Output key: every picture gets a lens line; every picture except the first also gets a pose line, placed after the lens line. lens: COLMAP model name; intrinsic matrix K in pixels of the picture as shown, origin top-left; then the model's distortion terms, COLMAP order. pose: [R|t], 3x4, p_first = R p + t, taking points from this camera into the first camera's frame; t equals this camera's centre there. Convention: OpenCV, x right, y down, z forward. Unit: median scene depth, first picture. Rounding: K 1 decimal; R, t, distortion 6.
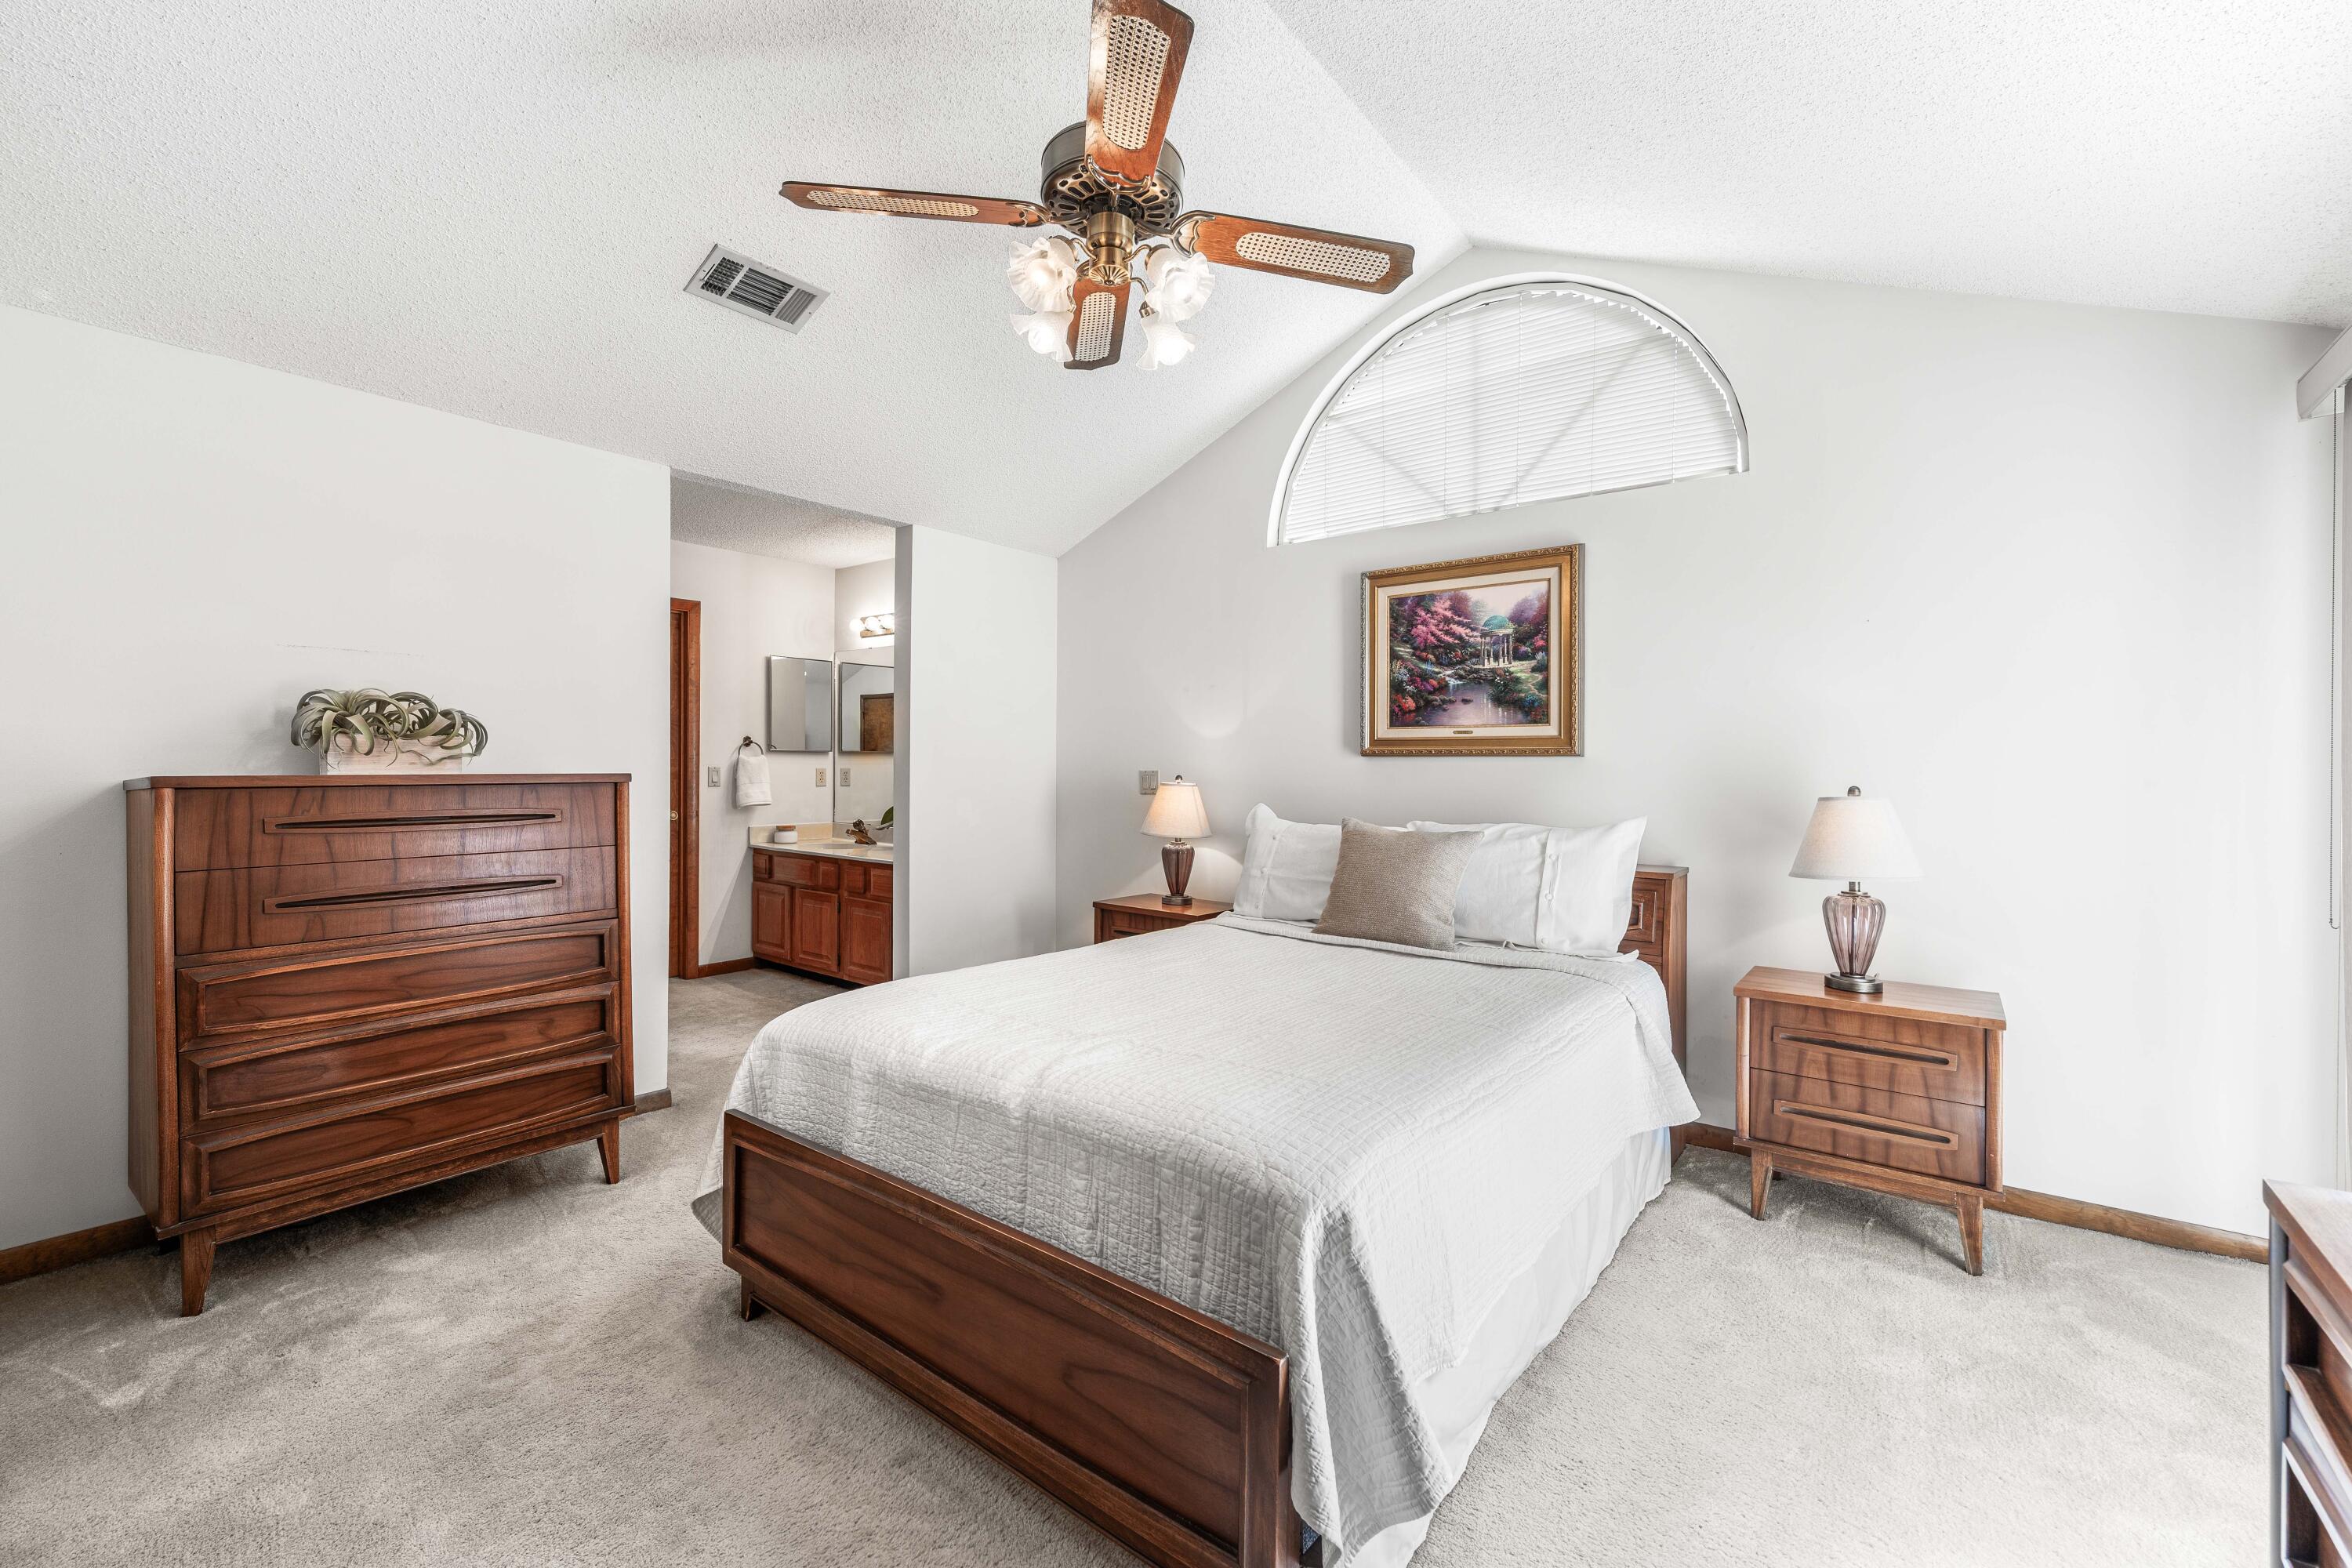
lens RADIAL K [[970.3, 0, 1176.3], [0, 970.3, 764.2], [0, 0, 1]] dist [-0.001349, -0.000845]
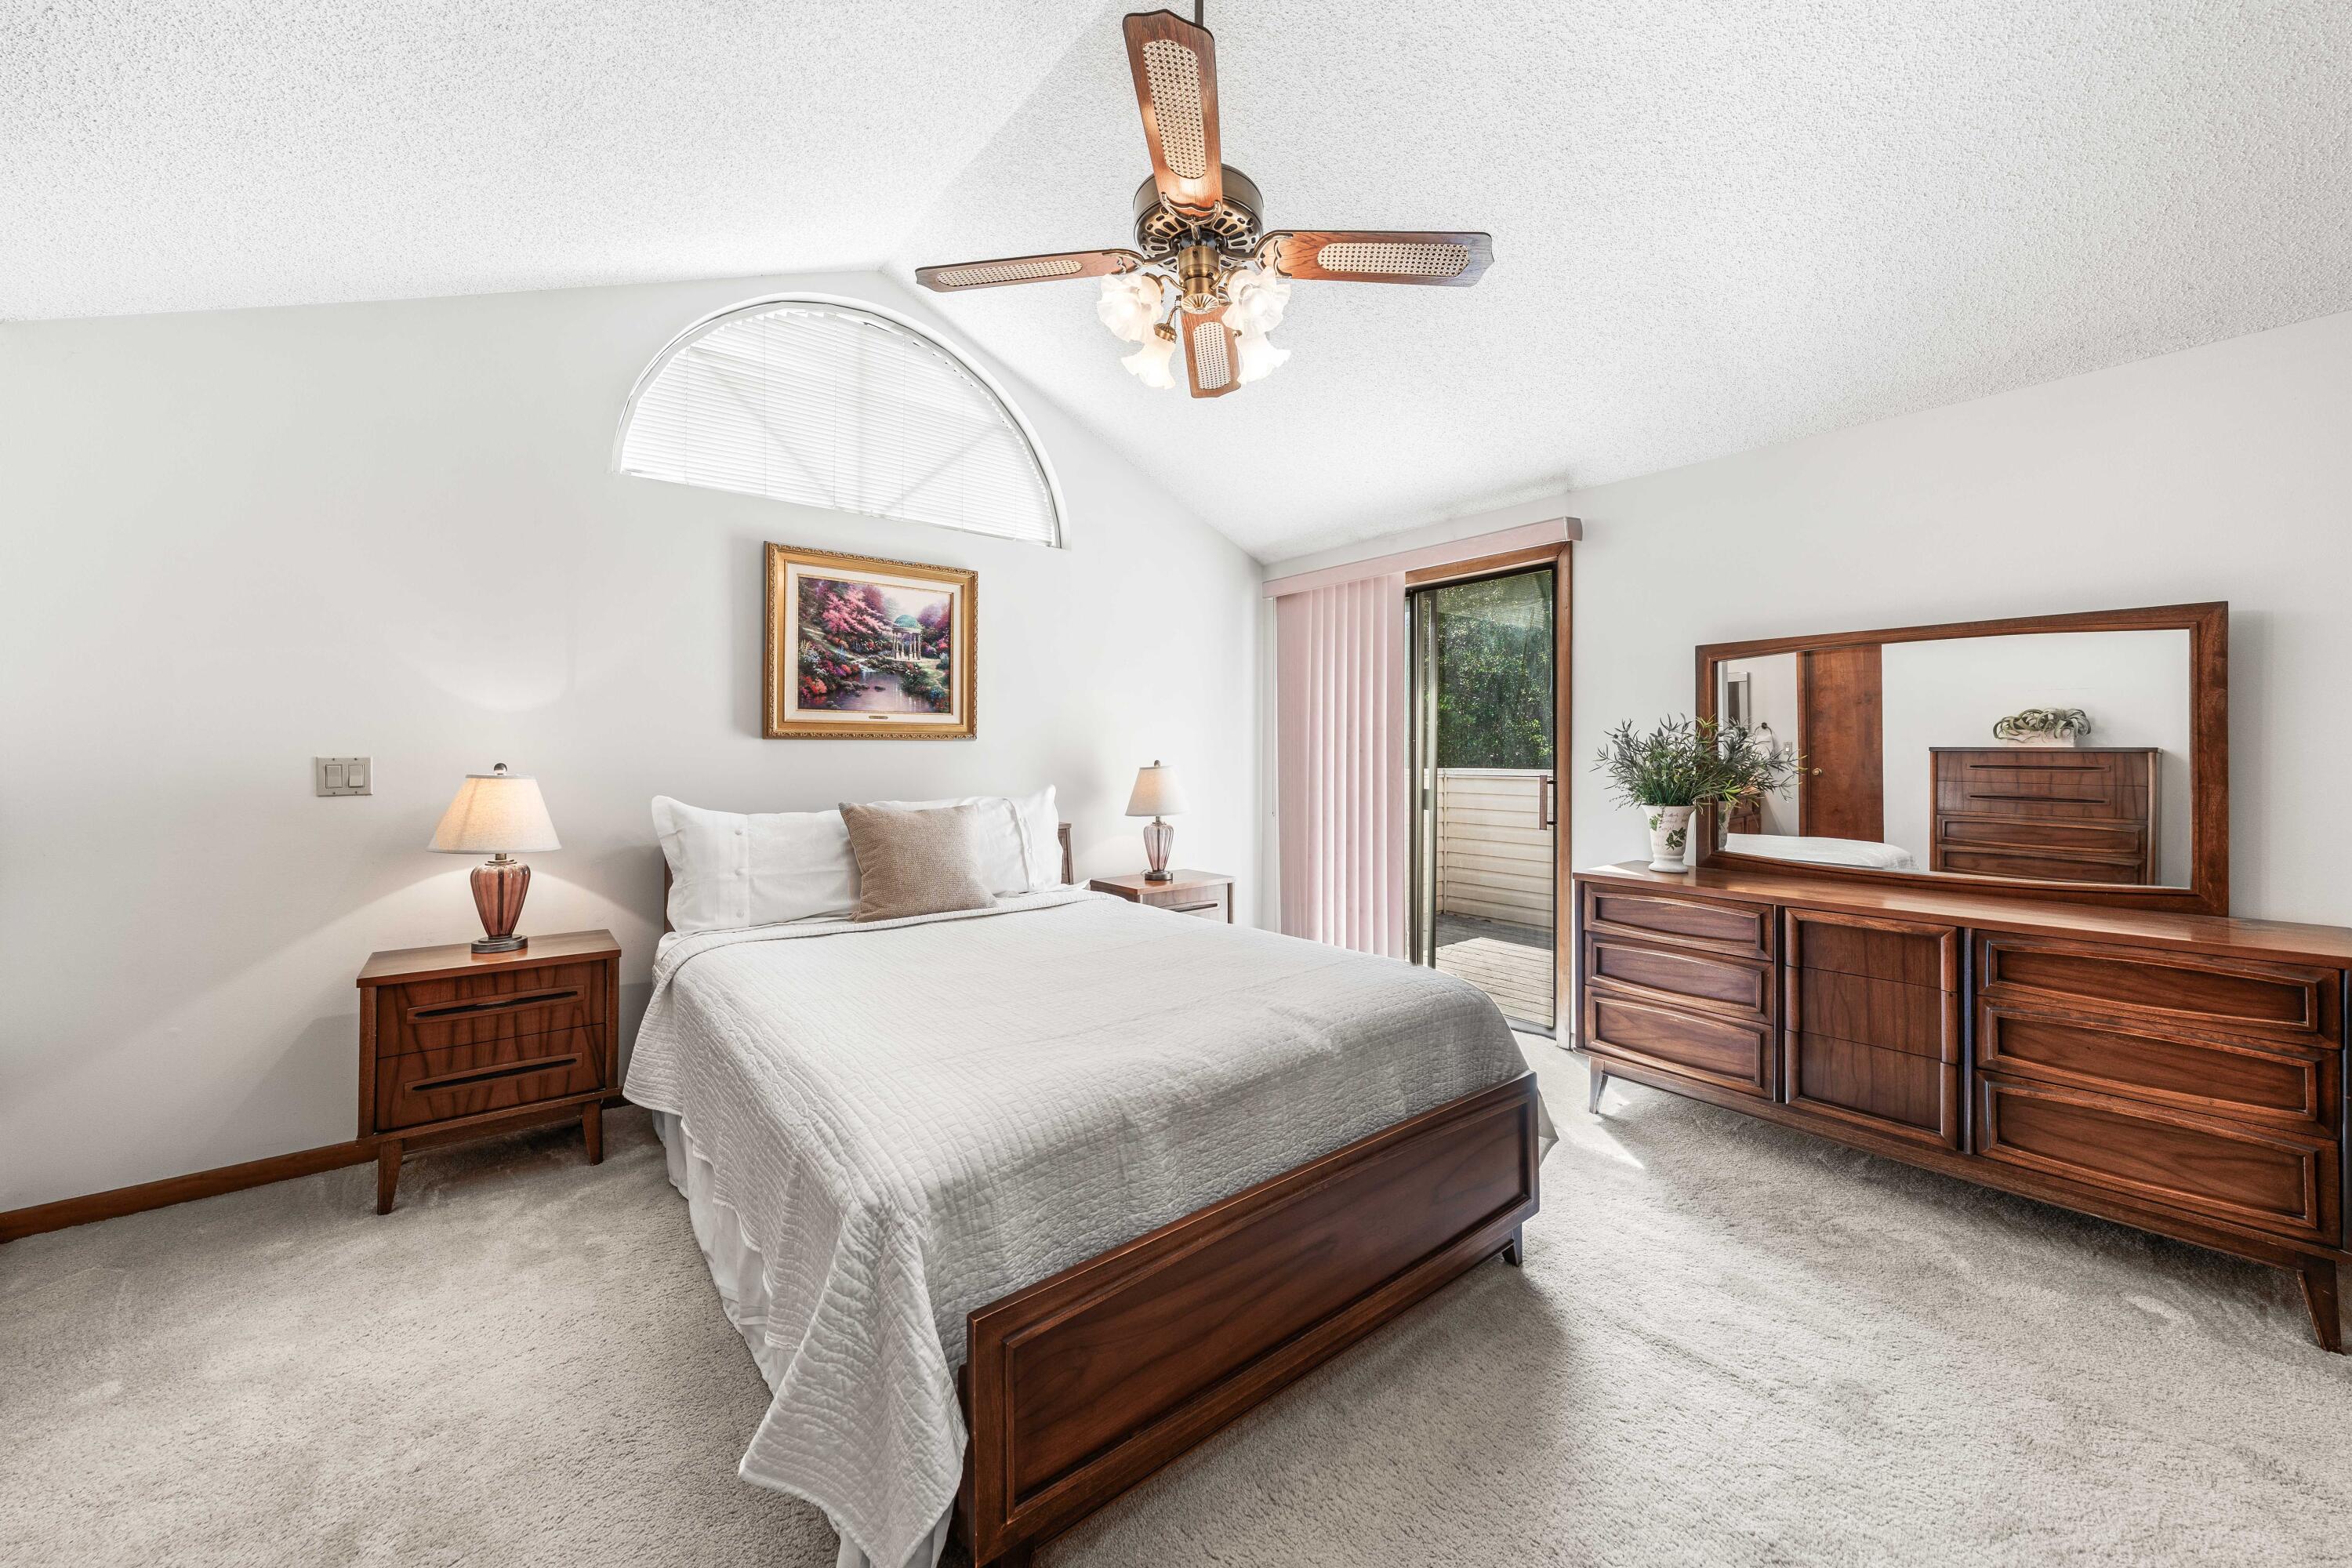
lens RADIAL K [[872.7, 0, 1176.1], [0, 872.7, 747.4], [0, 0, 1]] dist [-0.000238, 0.000535]
pose [[0.220755, -0.005856, 0.975312, -0.584785], [-0.003215, 0.999972, 0.006732, -0.007118], [-0.975324, -0.004622, 0.220730, 0.463453]]
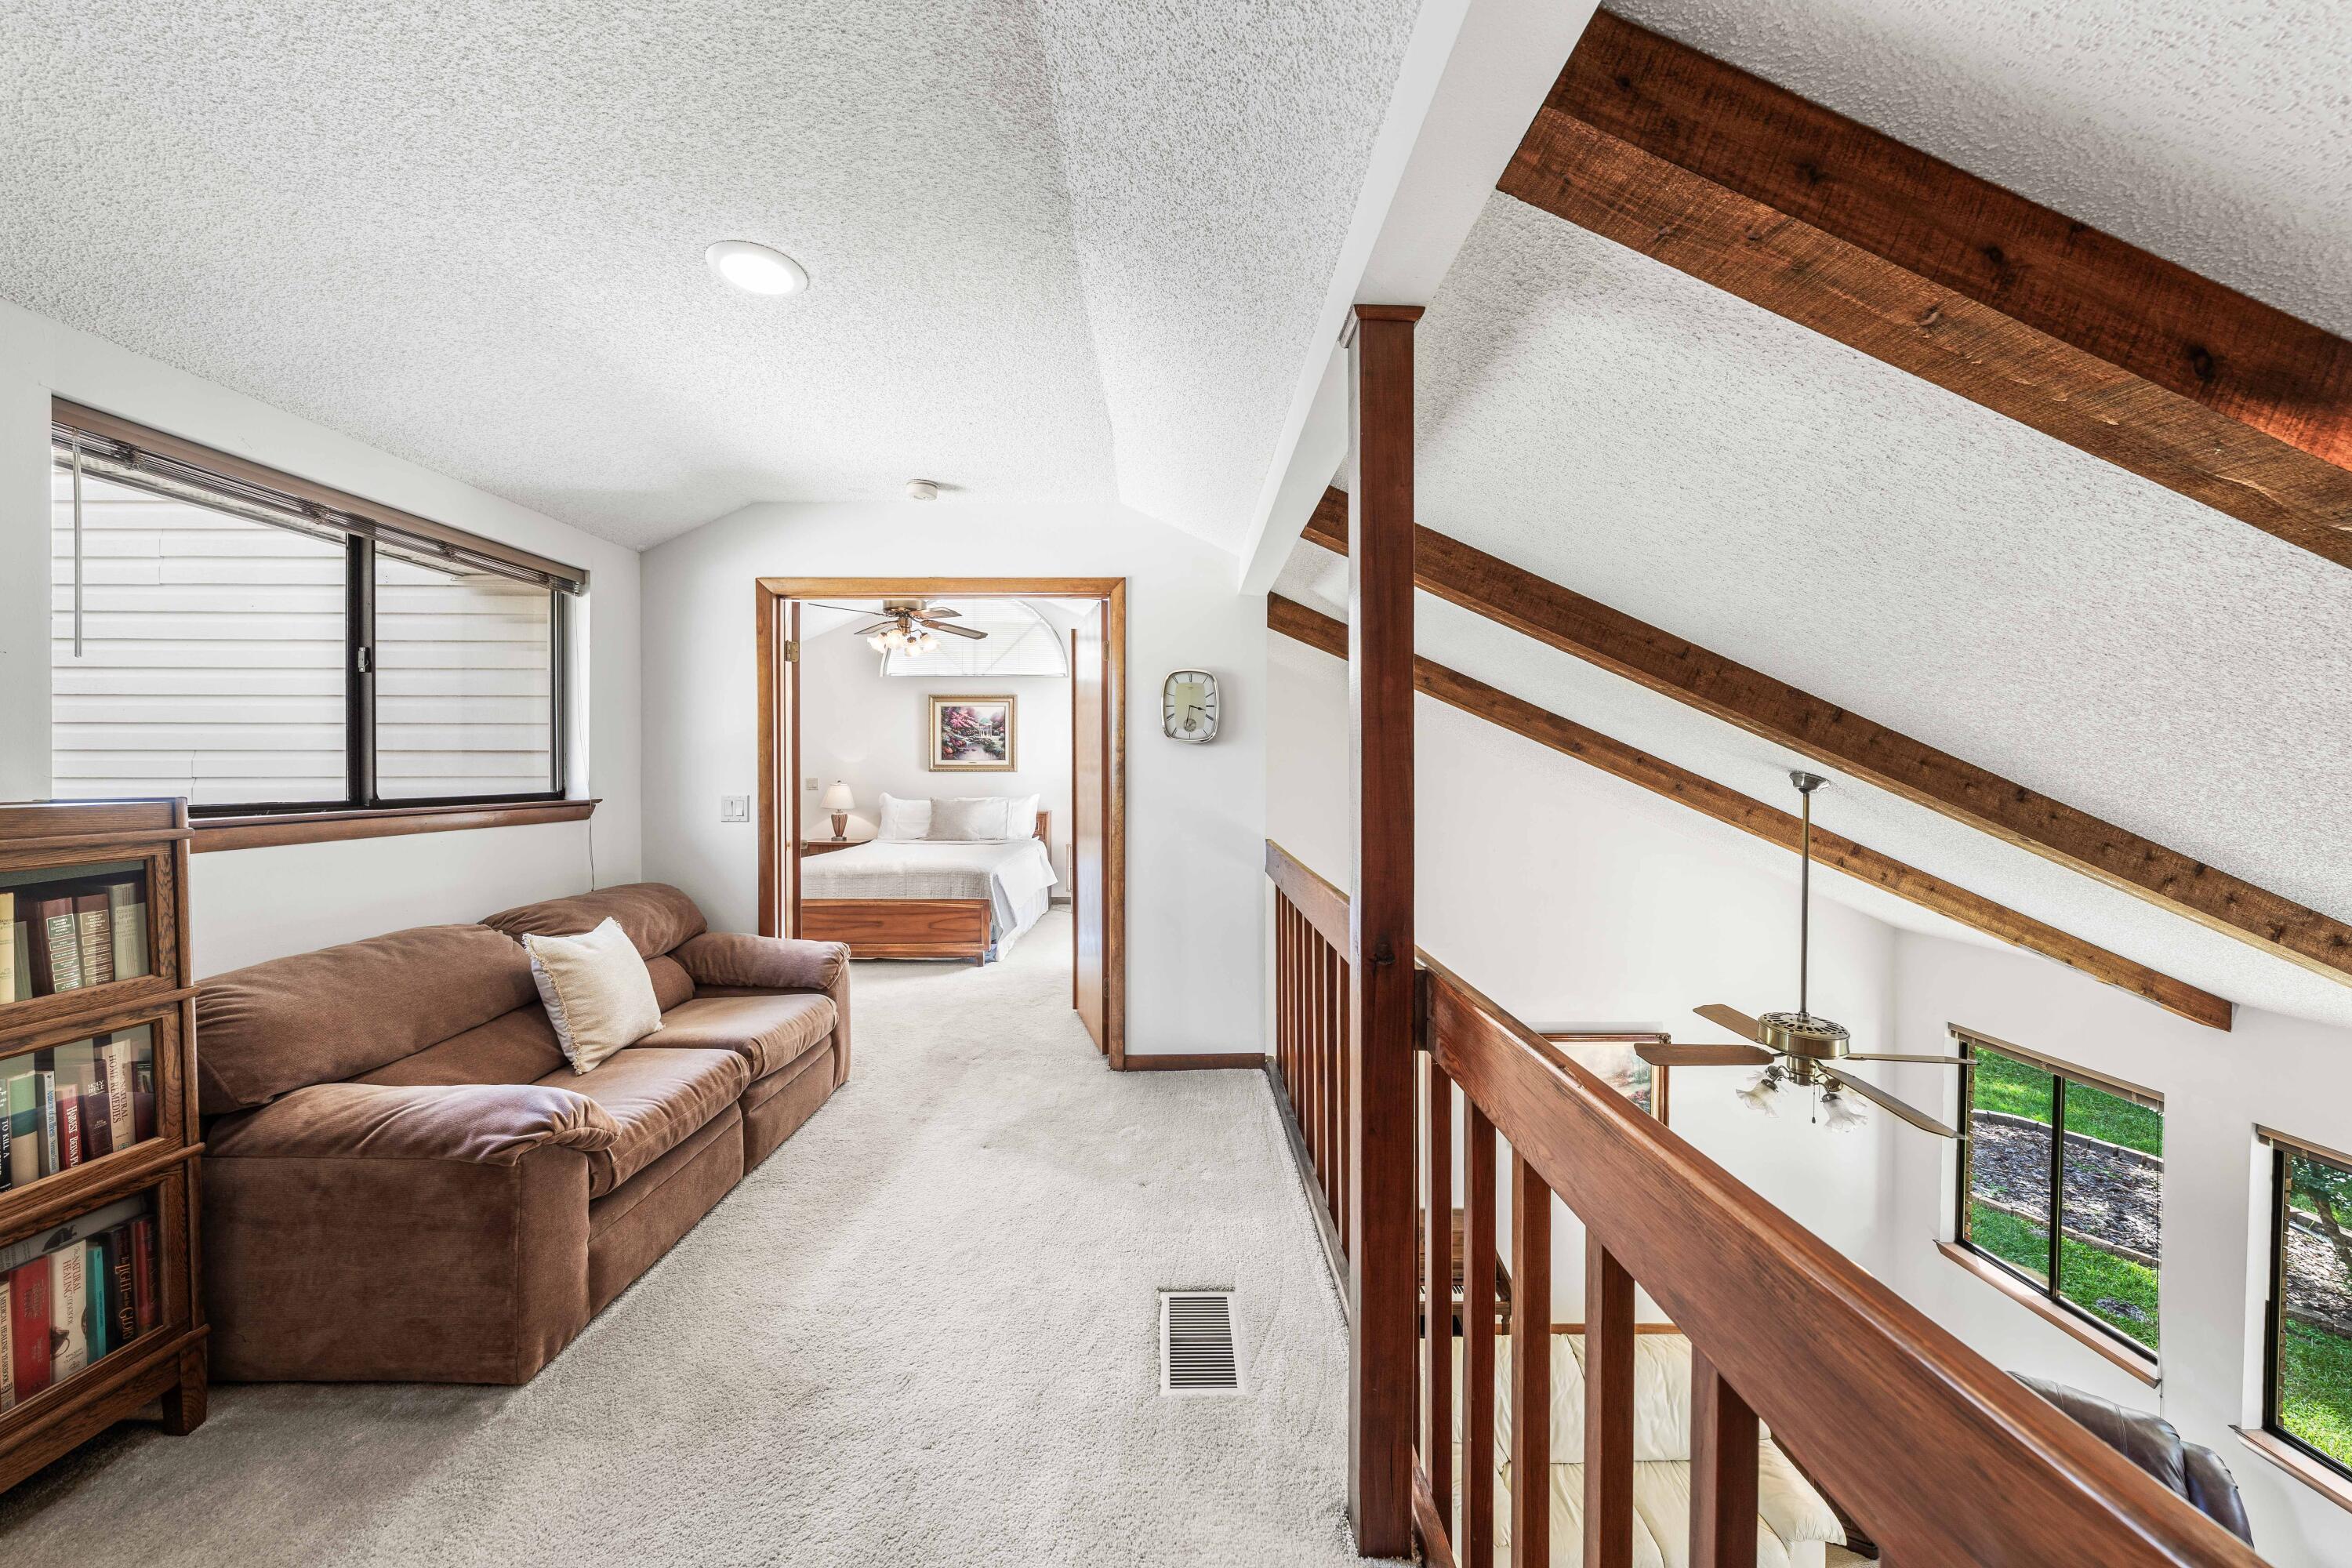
lens RADIAL K [[789.8, 0, 1163.6], [0, 789.8, 777.4], [0, 0, 1]] dist [-0.000849, 0.000168]
pose [[0.795860, -0.013331, 0.605334, -0.568410], [0.002499, 0.999821, 0.018733, -0.031626], [-0.605475, -0.013396, 0.795751, -0.968526]]
